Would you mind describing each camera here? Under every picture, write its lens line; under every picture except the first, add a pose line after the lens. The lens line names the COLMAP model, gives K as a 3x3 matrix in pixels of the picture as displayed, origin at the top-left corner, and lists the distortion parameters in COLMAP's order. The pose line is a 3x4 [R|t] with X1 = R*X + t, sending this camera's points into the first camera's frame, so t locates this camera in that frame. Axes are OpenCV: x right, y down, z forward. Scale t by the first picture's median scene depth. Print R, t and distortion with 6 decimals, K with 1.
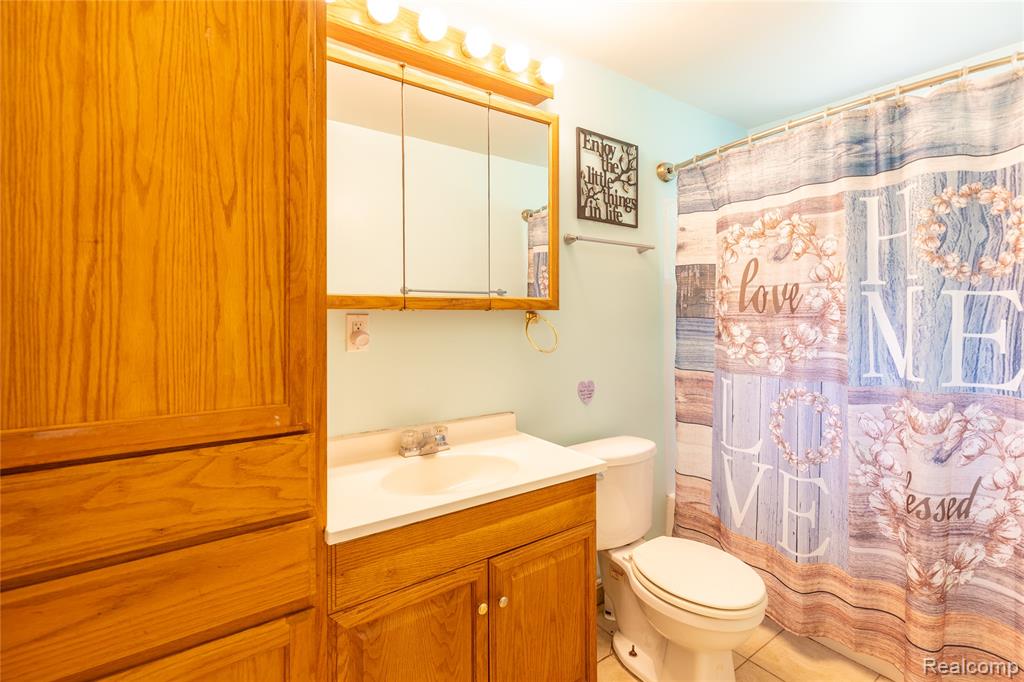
lens RADIAL K [[479.7, 0, 514.4], [0, 479.7, 317.5], [0, 0, 1]] dist [0.002459, -0.001754]
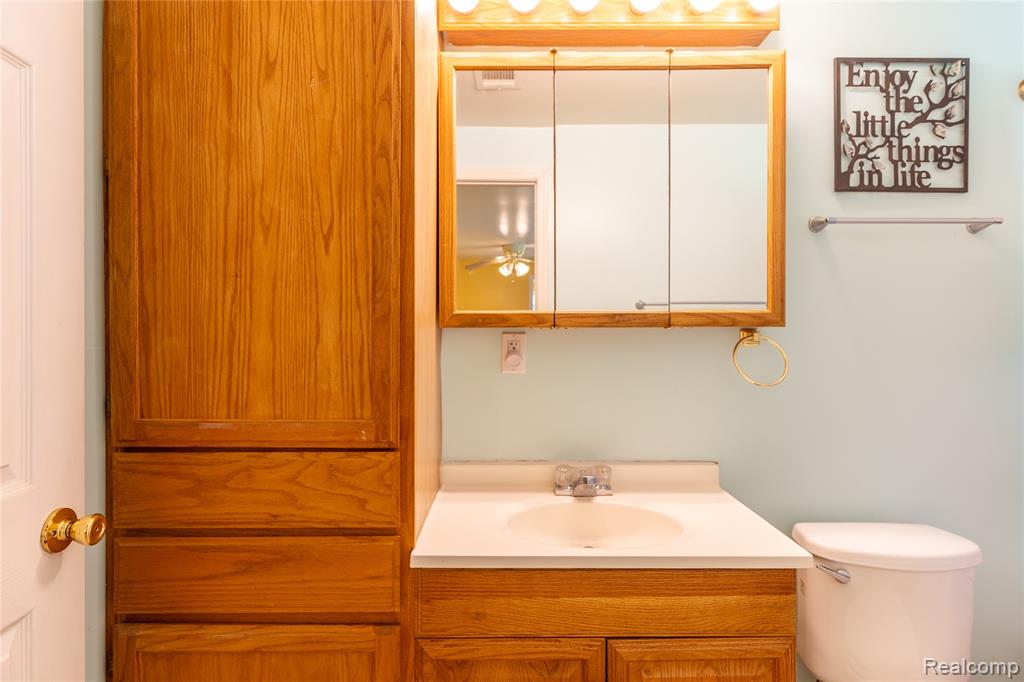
lens RADIAL K [[537.5, 0, 512.1], [0, 537.5, 337.8], [0, 0, 1]] dist [-0.007958, -0.001091]
pose [[0.807998, 0.005015, -0.589164, 0.438442], [-0.002161, 0.999982, 0.005548, -0.004712], [0.589181, -0.003209, 0.807994, 0.237755]]
